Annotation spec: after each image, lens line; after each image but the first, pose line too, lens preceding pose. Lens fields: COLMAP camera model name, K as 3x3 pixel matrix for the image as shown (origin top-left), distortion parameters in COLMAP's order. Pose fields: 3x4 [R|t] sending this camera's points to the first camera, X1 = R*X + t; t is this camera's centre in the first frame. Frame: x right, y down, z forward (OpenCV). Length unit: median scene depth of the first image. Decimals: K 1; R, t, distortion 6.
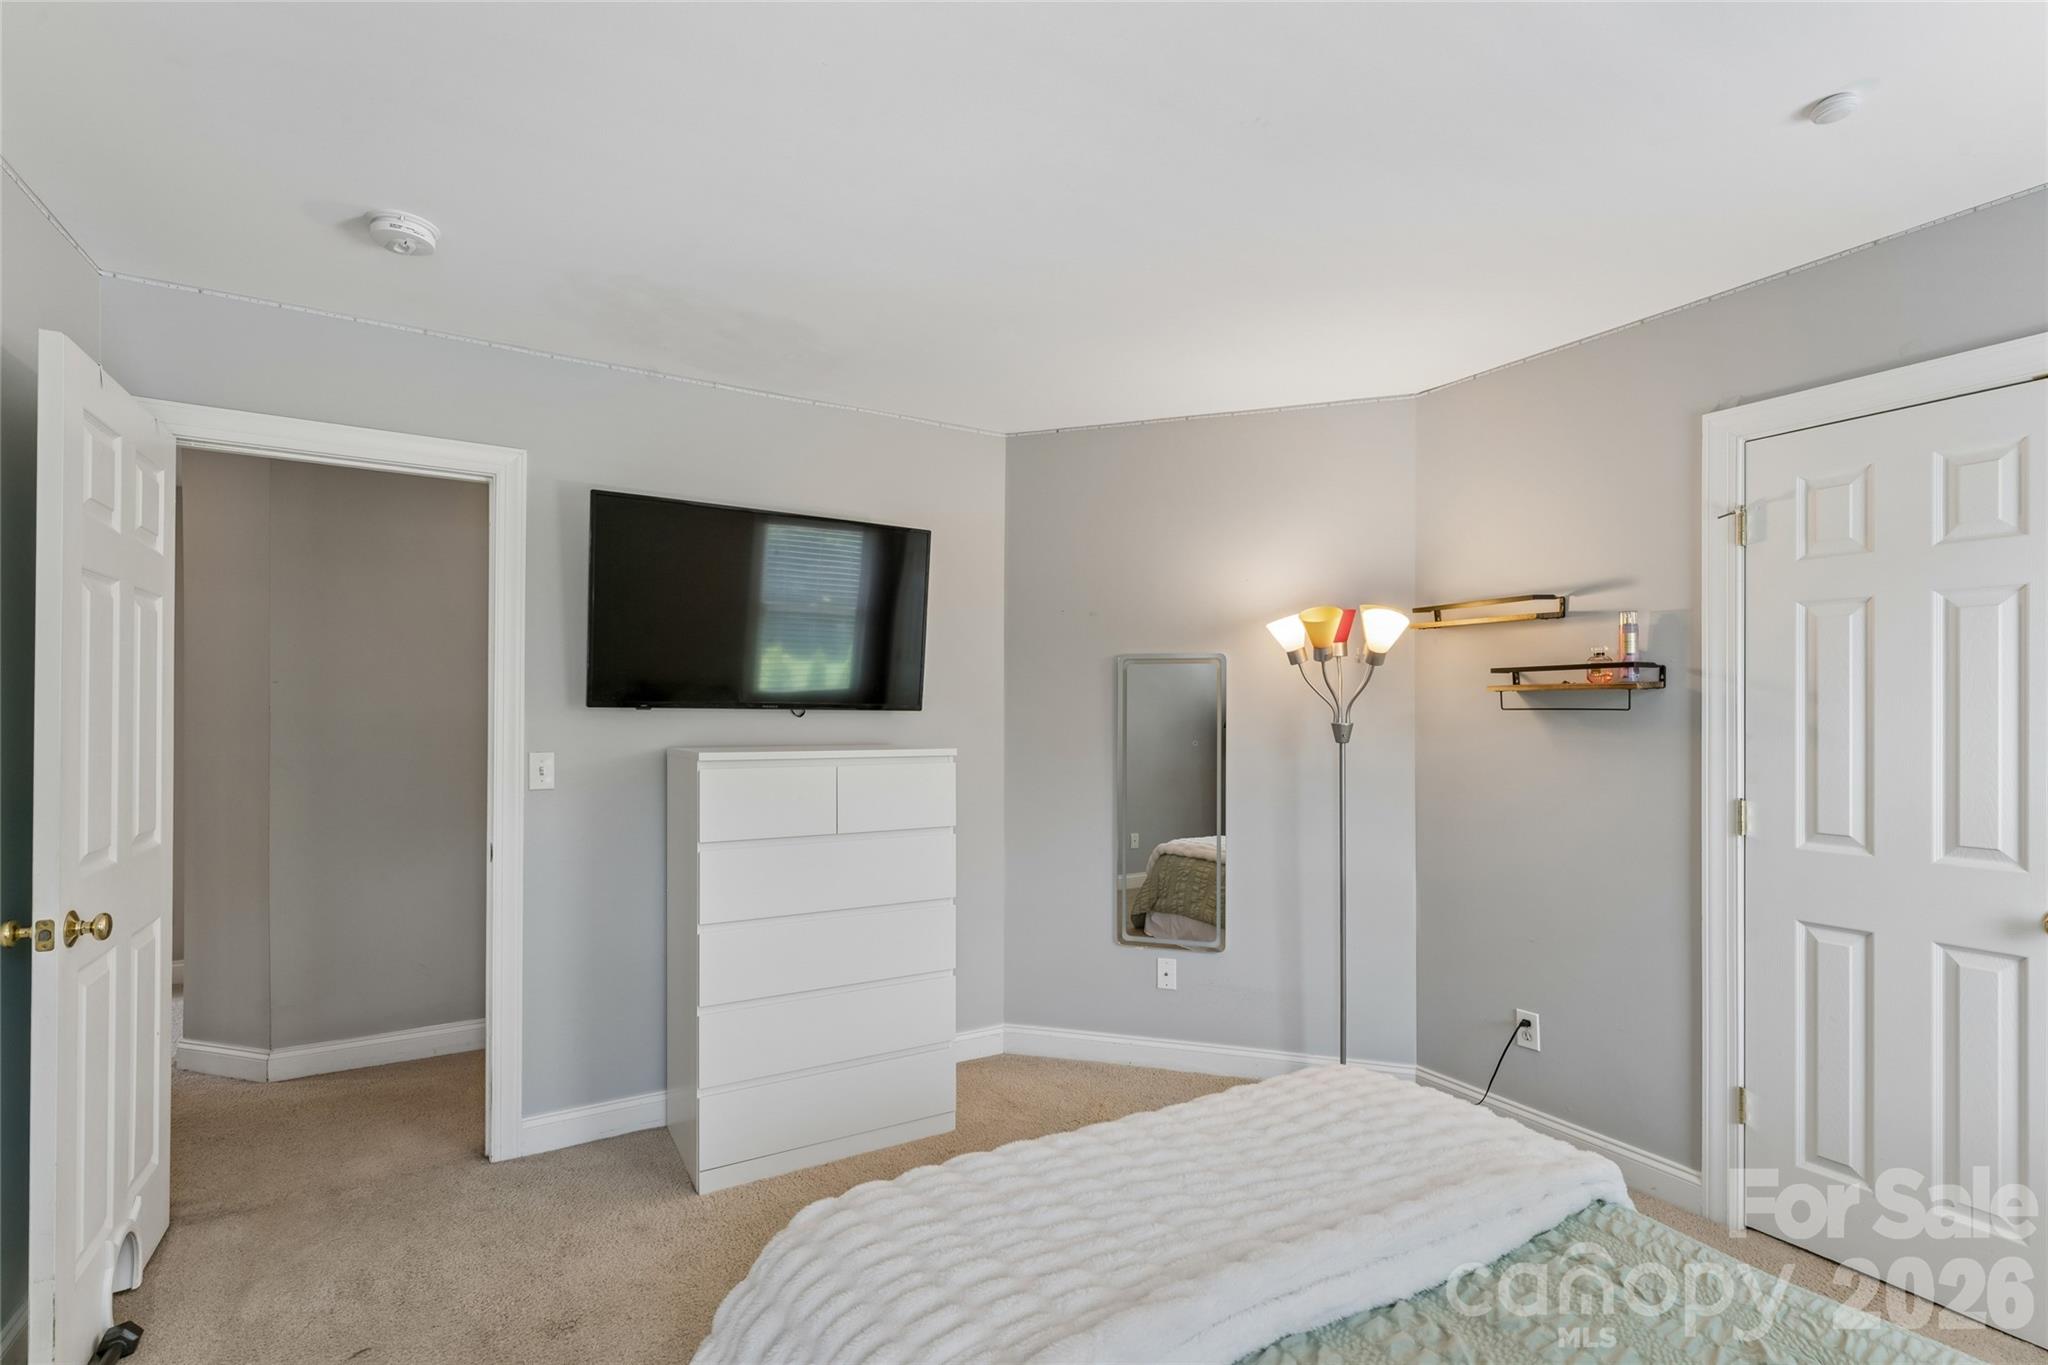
lens RADIAL K [[921.6, 0, 1010.2], [0, 921.6, 710.2], [0, 0, 1]] dist [-0.002810, -0.000357]
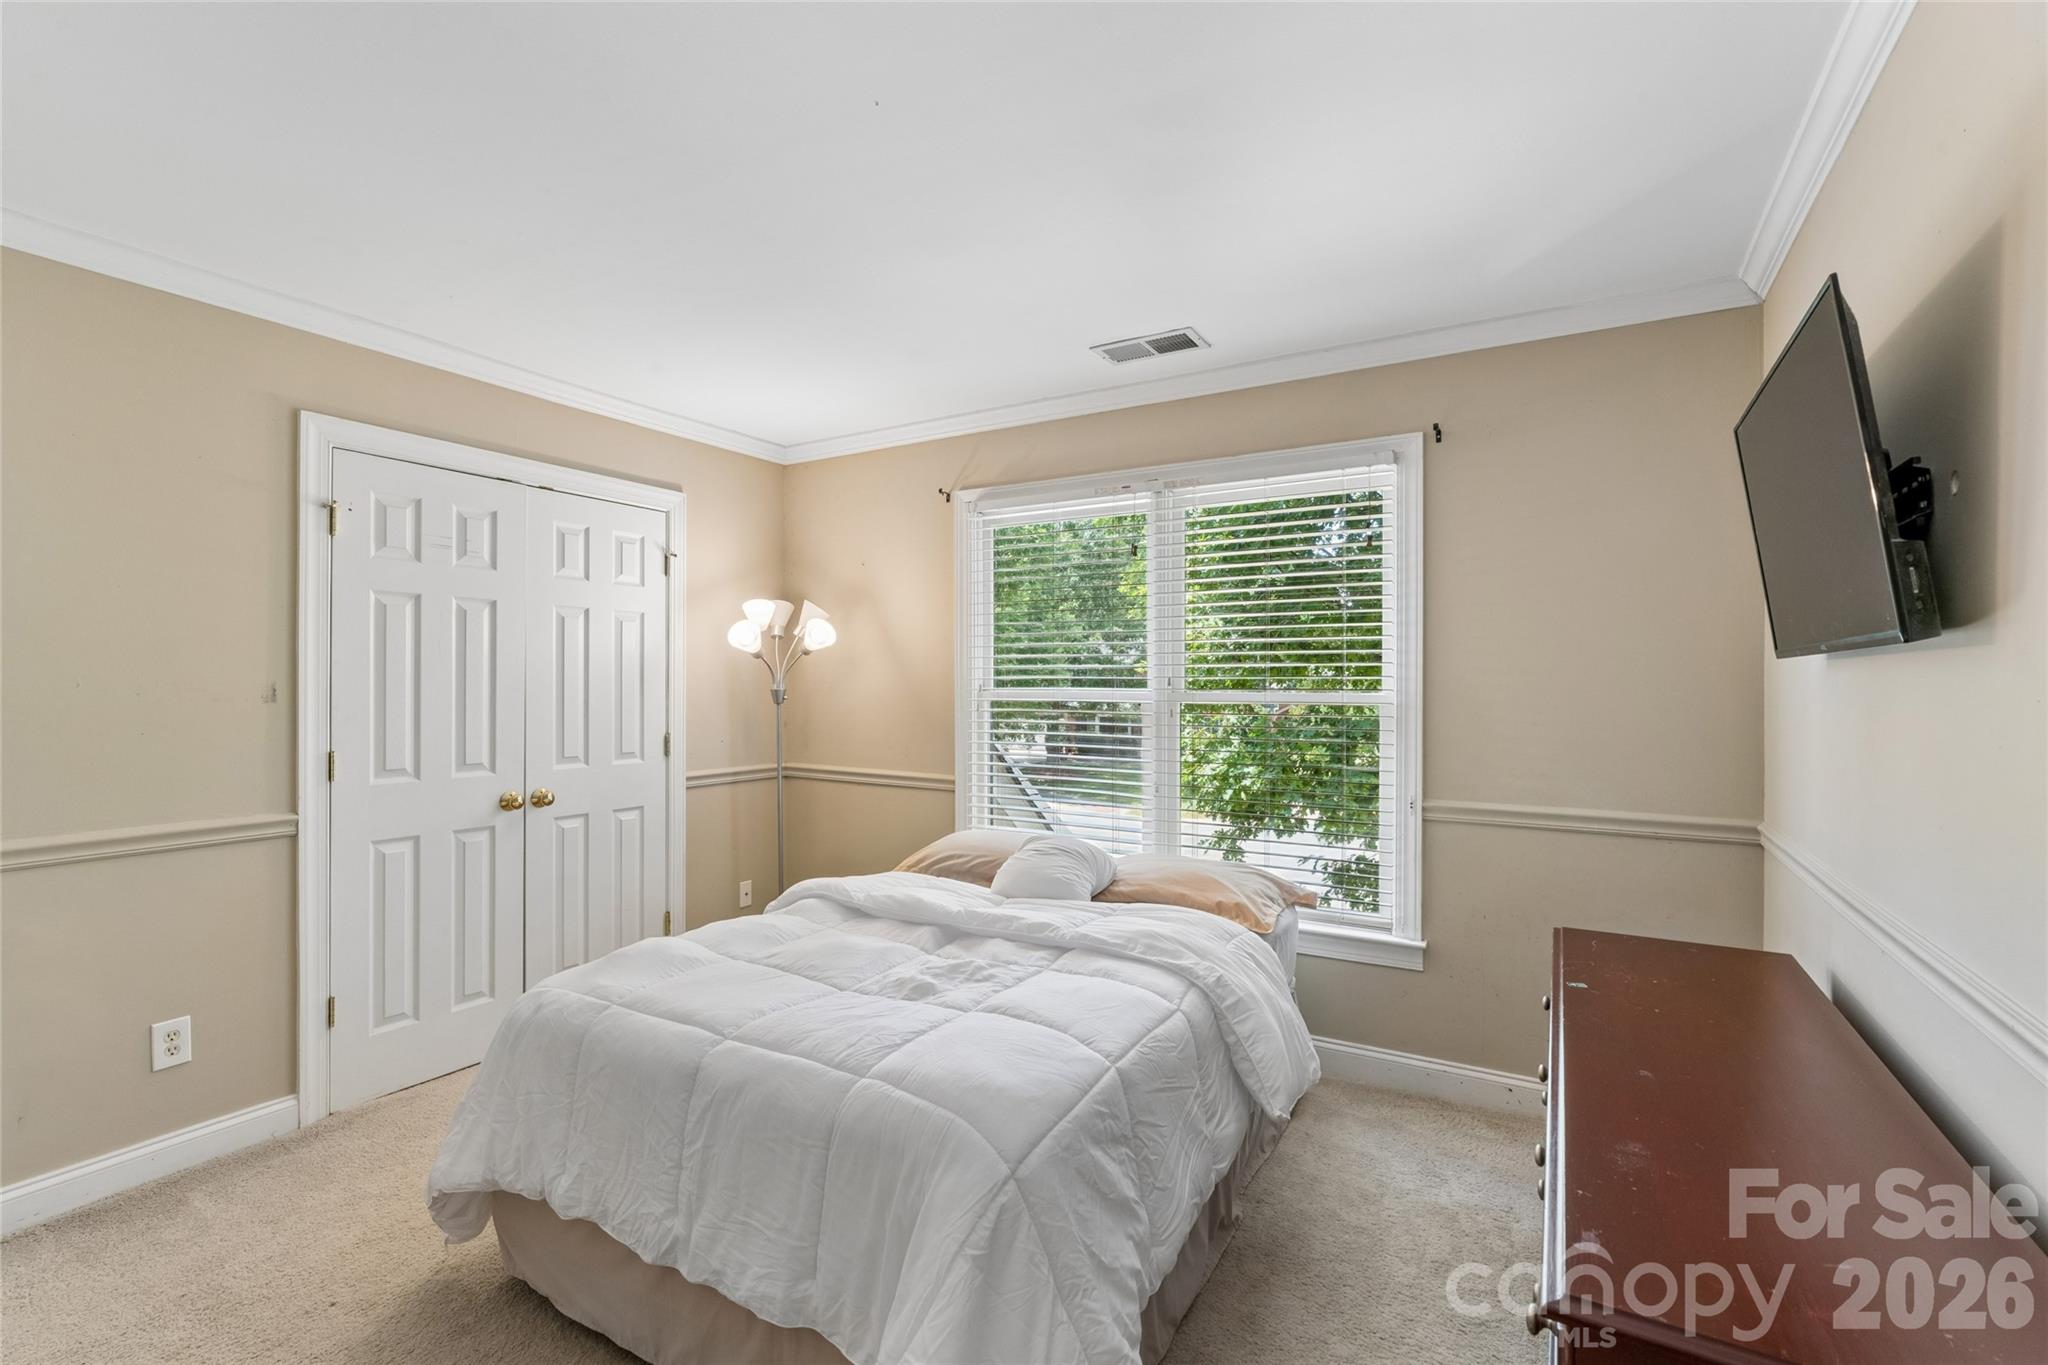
lens RADIAL K [[918.7, 0, 1025.8], [0, 918.7, 687.6], [0, 0, 1]] dist [0.028567, -0.000033]
pose [[-0.489436, -0.004648, 0.872027, -0.680949], [-0.007735, 0.999970, 0.000988, 0.007671], [-0.872005, -0.006261, -0.489457, 0.808279]]
